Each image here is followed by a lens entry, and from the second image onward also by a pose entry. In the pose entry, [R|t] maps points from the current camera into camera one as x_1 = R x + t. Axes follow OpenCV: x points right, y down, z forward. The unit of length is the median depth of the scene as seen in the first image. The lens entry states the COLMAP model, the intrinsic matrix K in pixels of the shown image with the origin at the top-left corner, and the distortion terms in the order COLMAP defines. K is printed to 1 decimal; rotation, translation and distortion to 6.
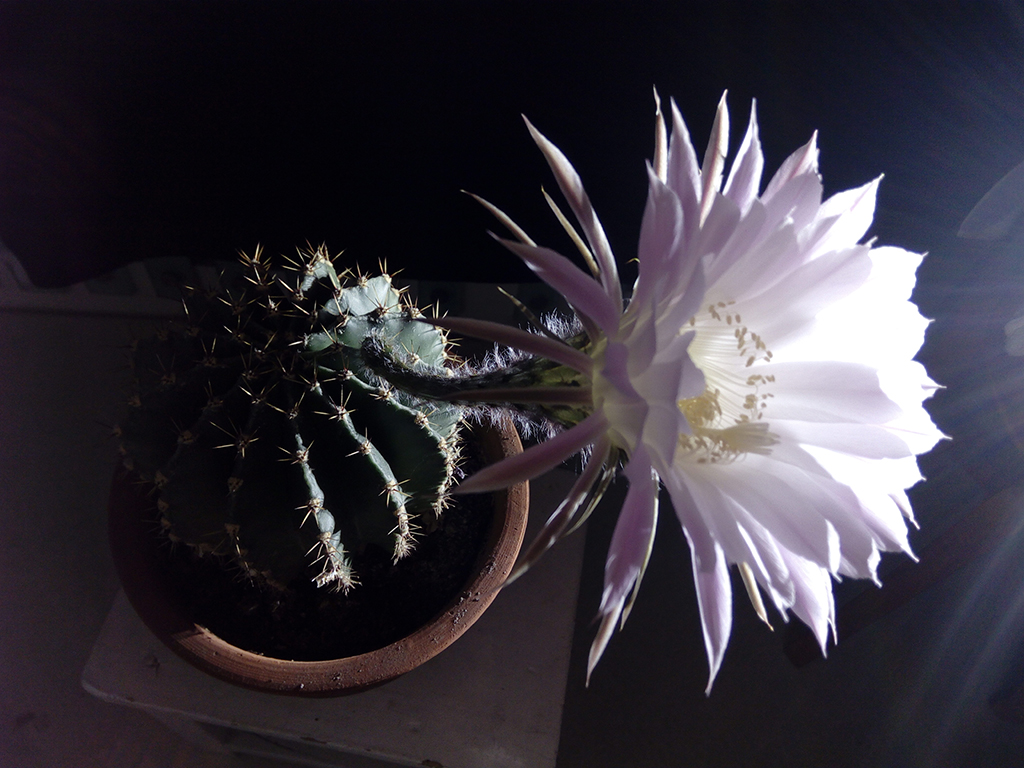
lens RADIAL K [[815.6, 0, 513.5], [0, 815.6, 392.0], [0, 0, 1]] dist [0.068605, -0.109072]
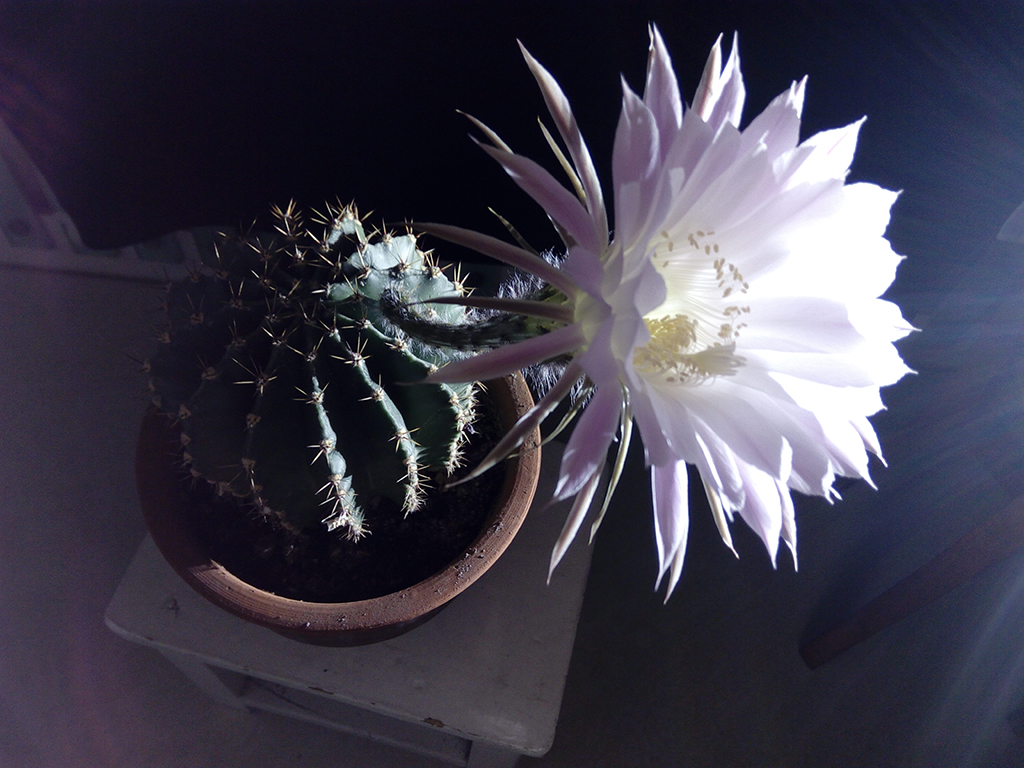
lens RADIAL K [[815.6, 0, 512.5], [0, 815.6, 393.4], [0, 0, 1]] dist [0.068605, -0.109072]
pose [[0.997130, 0.057316, -0.049455, 0.075109], [-0.057299, 0.998356, 0.001765, 0.103997], [0.049475, 0.001074, 0.998775, -0.053131]]
